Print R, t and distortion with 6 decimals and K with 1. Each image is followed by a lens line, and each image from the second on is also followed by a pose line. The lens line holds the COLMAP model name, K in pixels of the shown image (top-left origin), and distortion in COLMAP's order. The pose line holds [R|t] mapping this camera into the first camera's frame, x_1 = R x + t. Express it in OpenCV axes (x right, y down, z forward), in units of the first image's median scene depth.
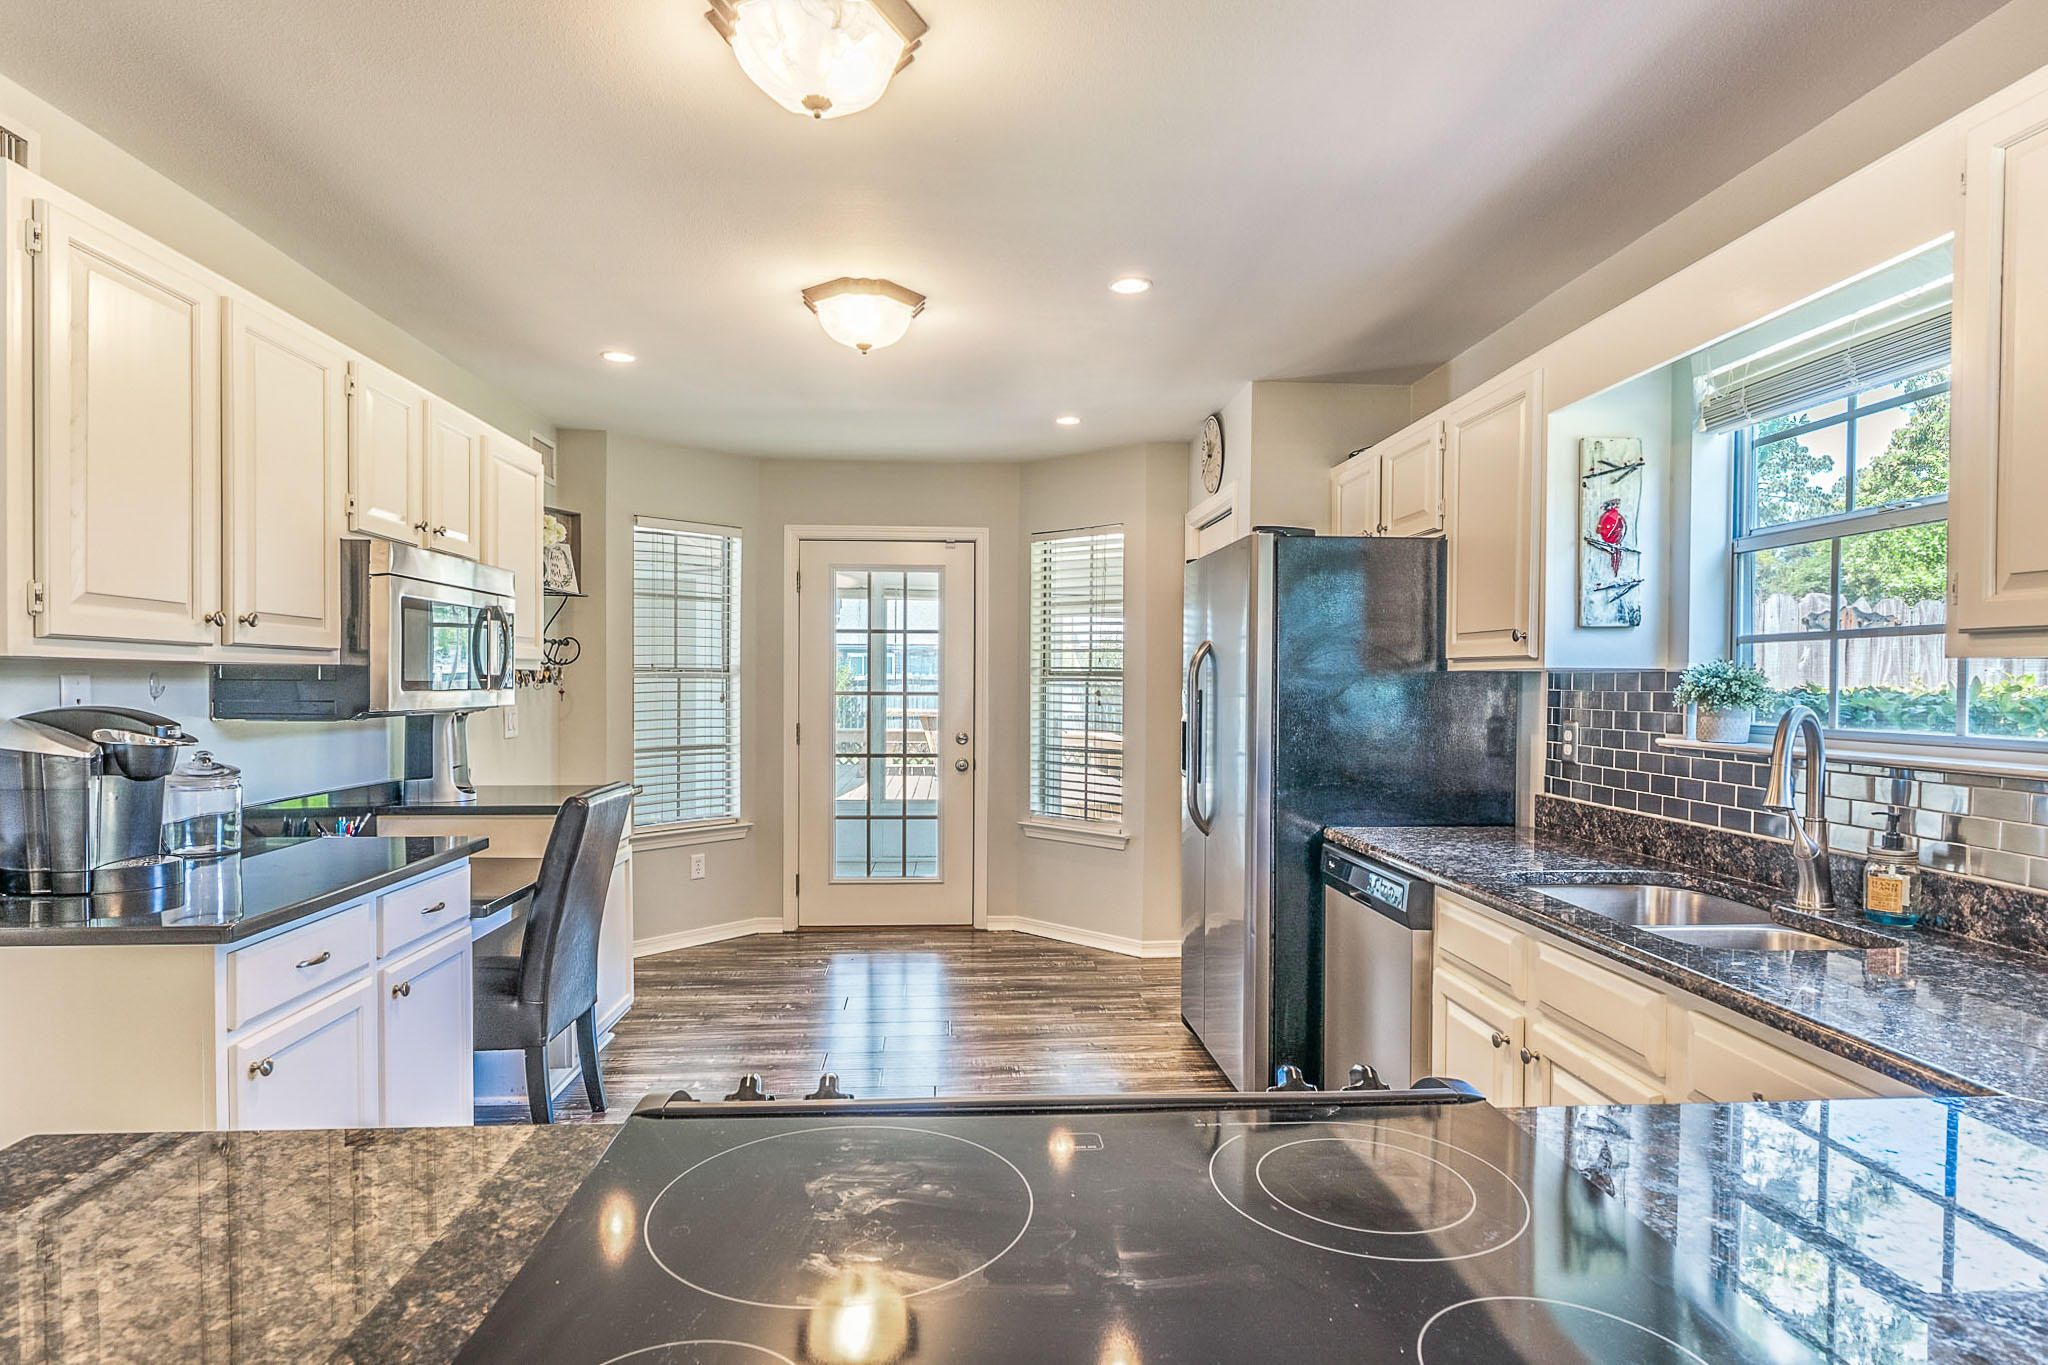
lens RADIAL K [[1086.8, 0, 1015.6], [0, 1086.8, 697.7], [0, 0, 1]] dist [0.000018, -0.000350]
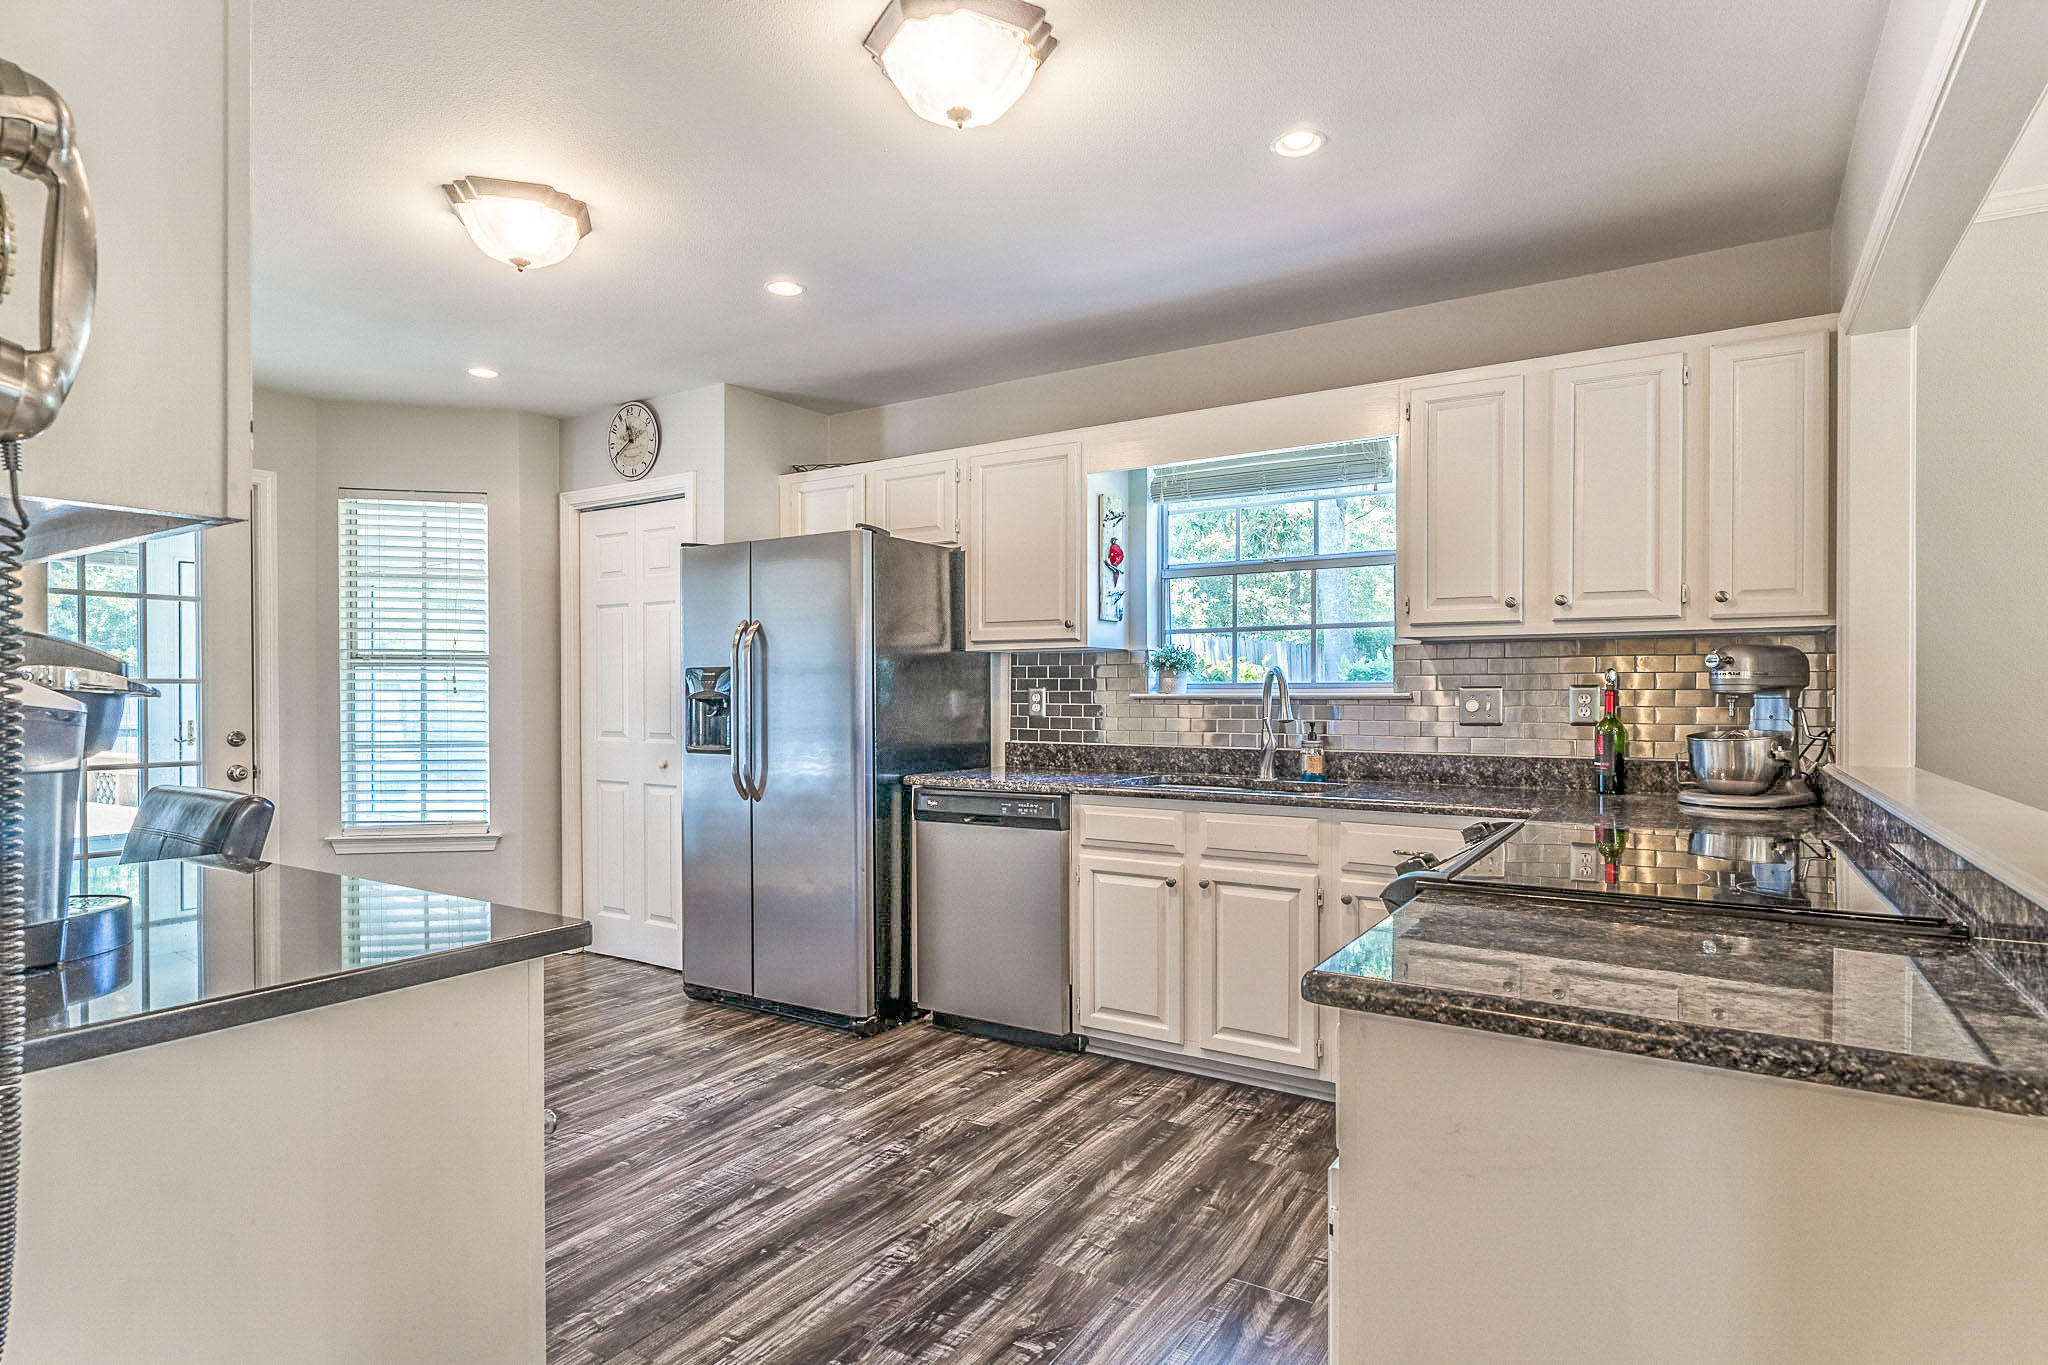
lens RADIAL K [[1086.8, 0, 1015.6], [0, 1086.8, 697.7], [0, 0, 1]] dist [0.000018, -0.000350]
pose [[0.597582, -0.010800, 0.801735, -0.620096], [0.017791, 0.999842, 0.000208, 0.032768], [-0.801610, 0.014139, 0.597680, 0.168277]]
